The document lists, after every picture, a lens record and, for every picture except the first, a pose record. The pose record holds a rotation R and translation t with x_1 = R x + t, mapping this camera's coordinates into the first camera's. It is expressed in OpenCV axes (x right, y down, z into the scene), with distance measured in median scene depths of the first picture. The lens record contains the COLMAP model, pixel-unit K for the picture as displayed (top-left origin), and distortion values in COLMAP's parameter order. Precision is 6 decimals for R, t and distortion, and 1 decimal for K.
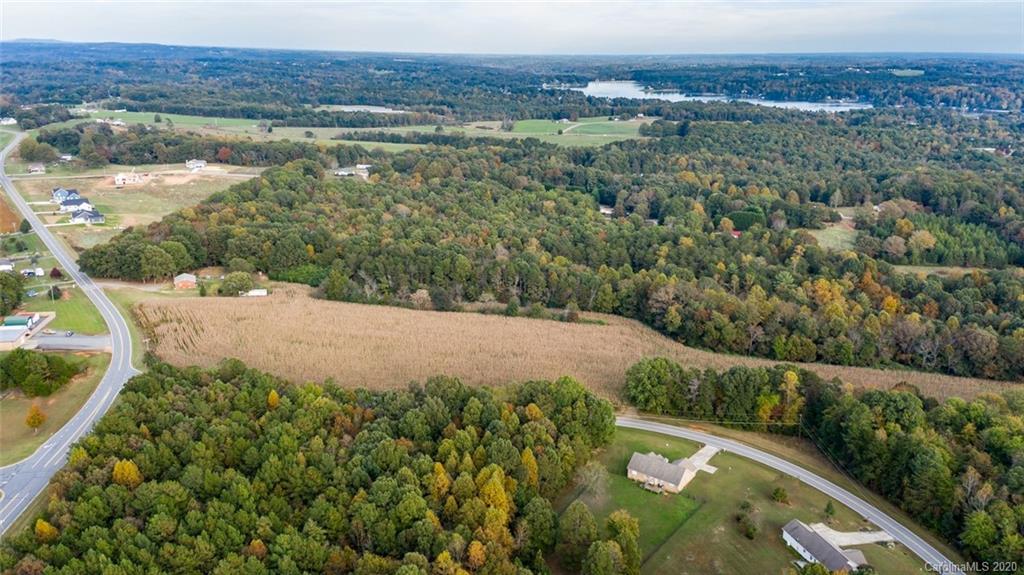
lens RADIAL K [[790.3, 0, 506.3], [0, 790.3, 302.5], [0, 0, 1]] dist [0.243484, -0.308308]
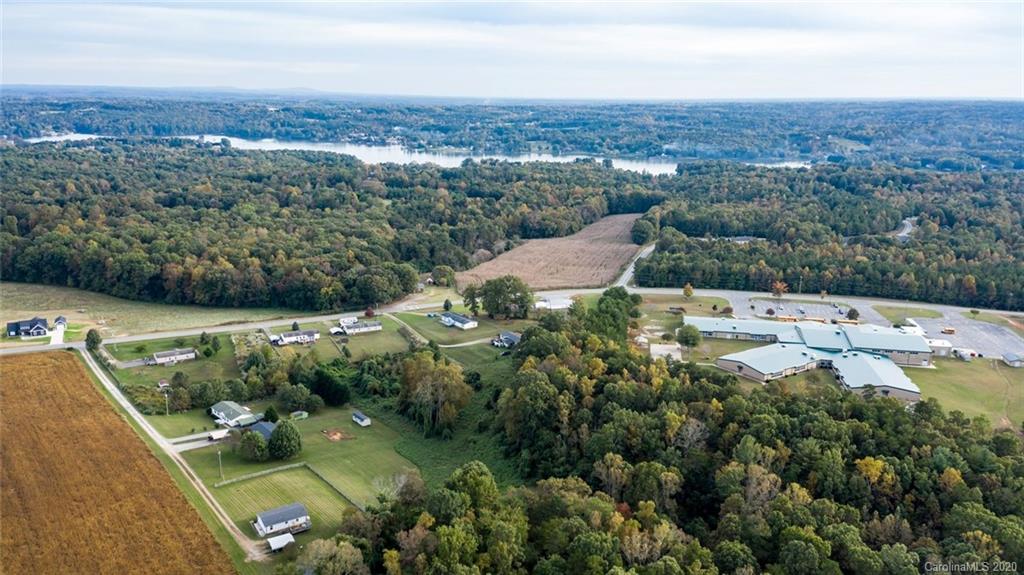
lens RADIAL K [[790.3, 0, 511.3], [0, 790.3, 292.6], [0, 0, 1]] dist [0.243484, -0.308308]
pose [[0.149466, -0.245795, 0.957729, -0.611641], [0.283172, 0.938679, 0.196713, -0.085404], [-0.947351, 0.241800, 0.209902, 0.256625]]
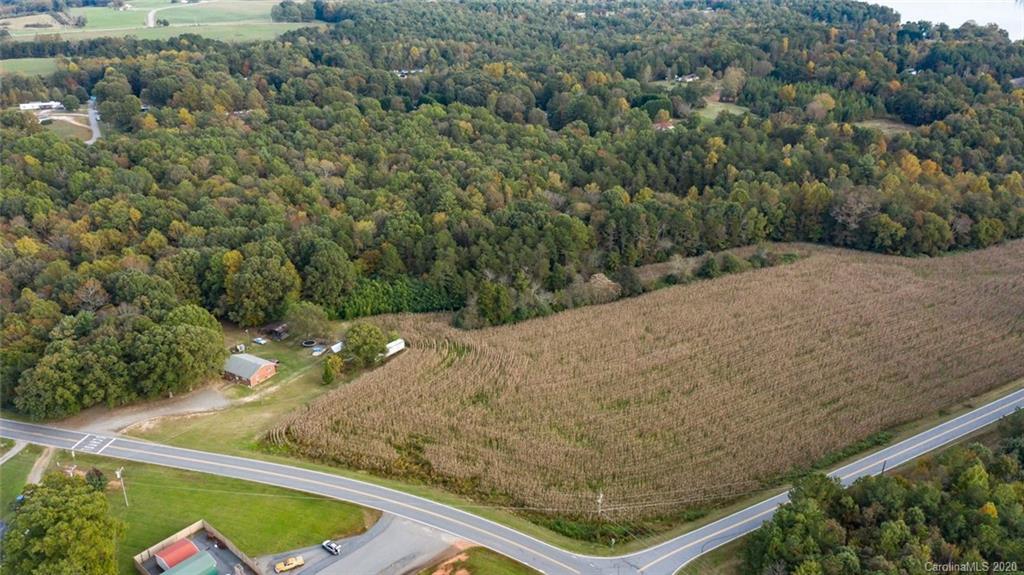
lens RADIAL K [[790.3, 0, 512.4], [0, 790.3, 290.2], [0, 0, 1]] dist [0.243484, -0.308308]
pose [[0.781685, -0.272963, 0.560767, -0.225702], [0.199409, 0.961325, 0.189974, -0.060511], [-0.590935, -0.036678, 0.805885, 0.184185]]
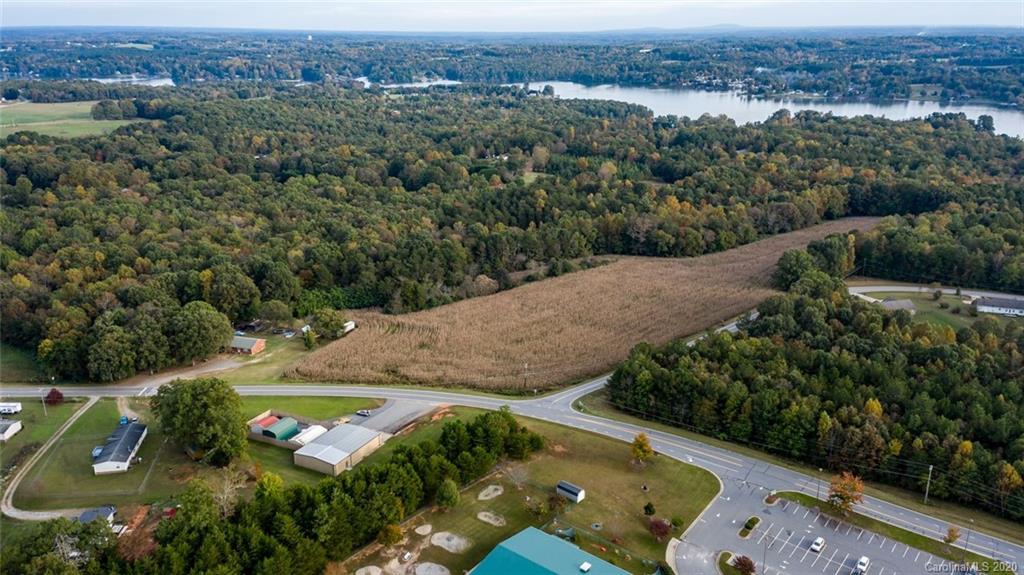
lens RADIAL K [[790.3, 0, 513.4], [0, 790.3, 300.7], [0, 0, 1]] dist [0.243484, -0.308308]
pose [[0.600758, -0.265302, 0.754125, -0.328841], [0.244869, 0.959053, 0.142325, -0.045731], [-0.761005, 0.099159, 0.641123, 0.133787]]
